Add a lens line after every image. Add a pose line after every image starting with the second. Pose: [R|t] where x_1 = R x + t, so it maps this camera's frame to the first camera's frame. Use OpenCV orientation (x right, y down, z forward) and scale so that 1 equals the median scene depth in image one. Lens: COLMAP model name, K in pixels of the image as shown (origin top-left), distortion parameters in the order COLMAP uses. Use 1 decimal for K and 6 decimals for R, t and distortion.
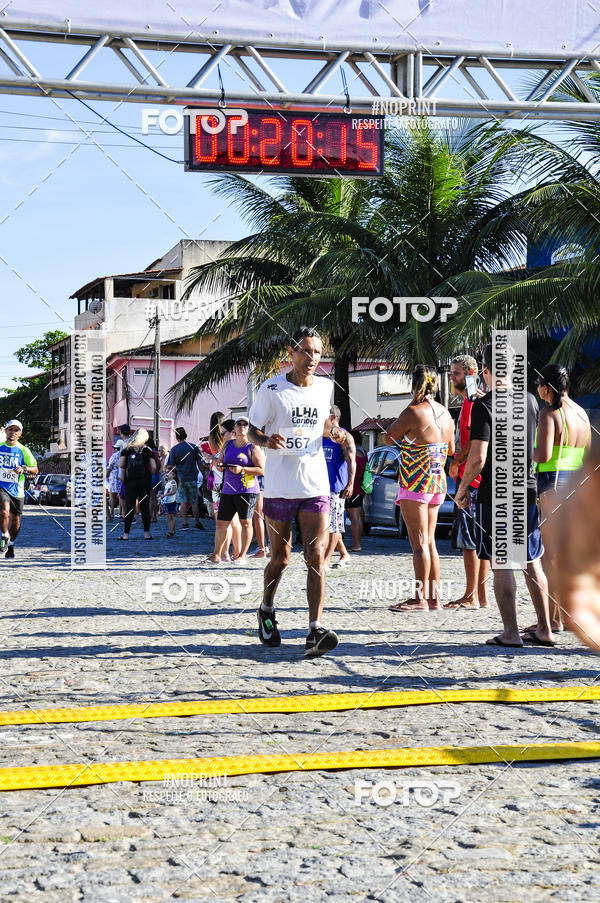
lens RADIAL K [[2018.2, 0, 303.8], [0, 2018.2, 475.2], [0, 0, 1]] dist [0.482987, 0.734964]
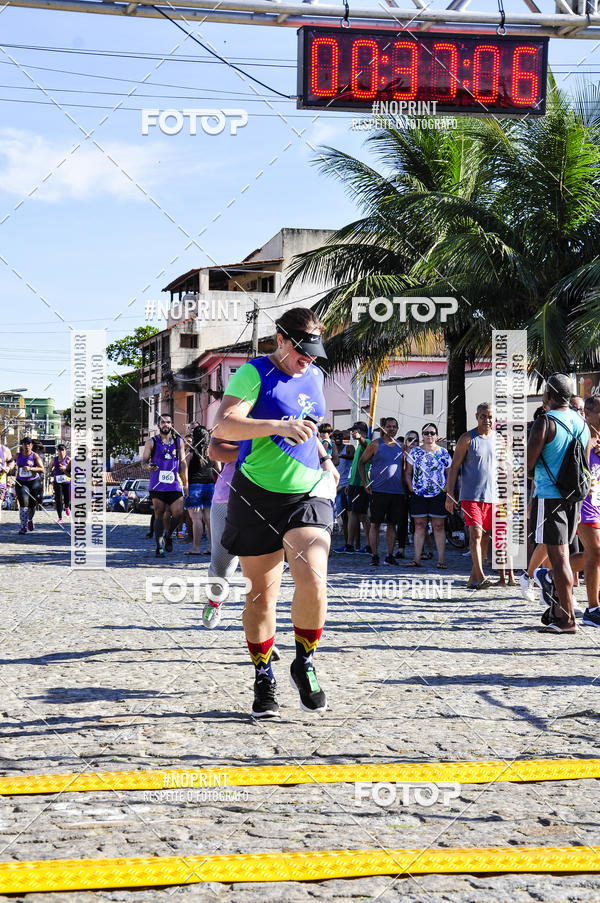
lens RADIAL K [[2047.0, 0, 301.4], [0, 2047.0, 476.4], [0, 0, 1]] dist [0.485756, 0.950815]
pose [[0.998790, 0.013059, -0.047409, -0.015608], [-0.013195, 0.999910, -0.002547, -0.001430], [0.047372, 0.003170, 0.998872, 0.178523]]
